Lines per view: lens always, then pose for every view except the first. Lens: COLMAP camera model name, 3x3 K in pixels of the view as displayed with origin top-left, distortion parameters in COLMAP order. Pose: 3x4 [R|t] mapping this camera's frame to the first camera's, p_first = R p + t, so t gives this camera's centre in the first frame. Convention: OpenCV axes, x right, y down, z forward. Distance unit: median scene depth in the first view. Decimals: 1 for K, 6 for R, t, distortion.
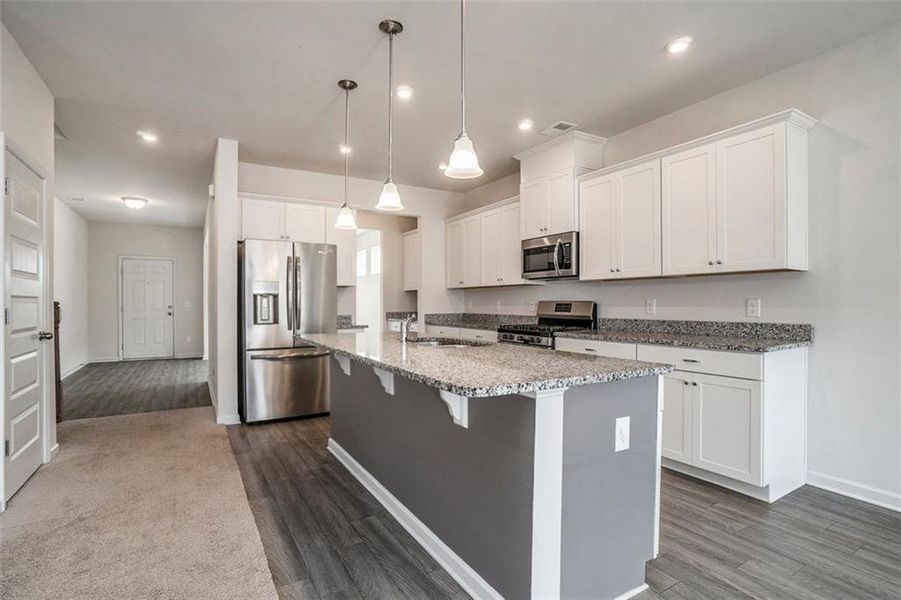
lens RADIAL K [[440.8, 0, 455.6], [0, 440.8, 305.0], [0, 0, 1]] dist [-0.031058, 0.000376]
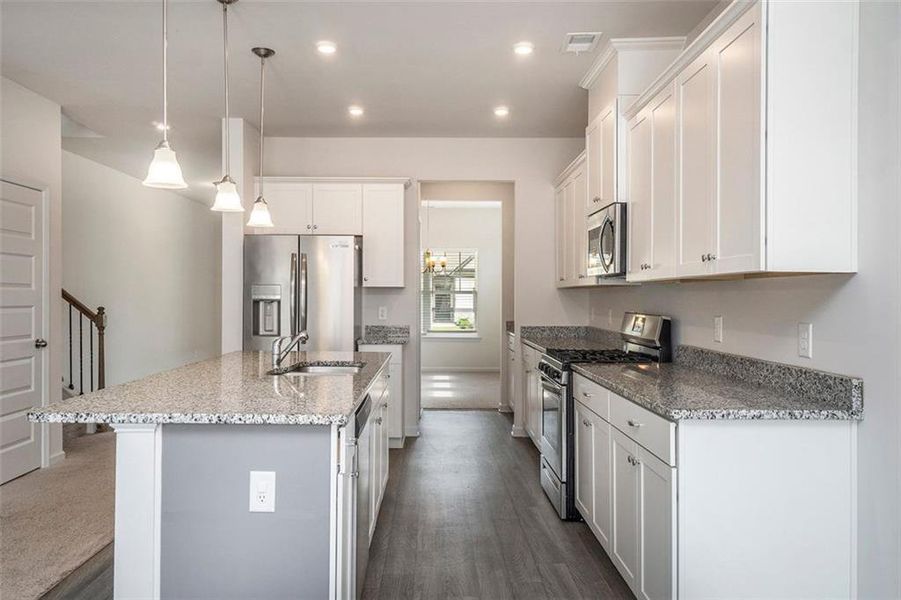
lens RADIAL K [[689.9, 0, 381.2], [0, 689.9, 296.4], [0, 0, 1]] dist [0.050806, 0.001777]
pose [[0.850921, -0.000101, -0.525294, 0.571819], [-0.004965, 0.999954, -0.008235, -0.029135], [0.525270, 0.009615, 0.850881, -0.000084]]
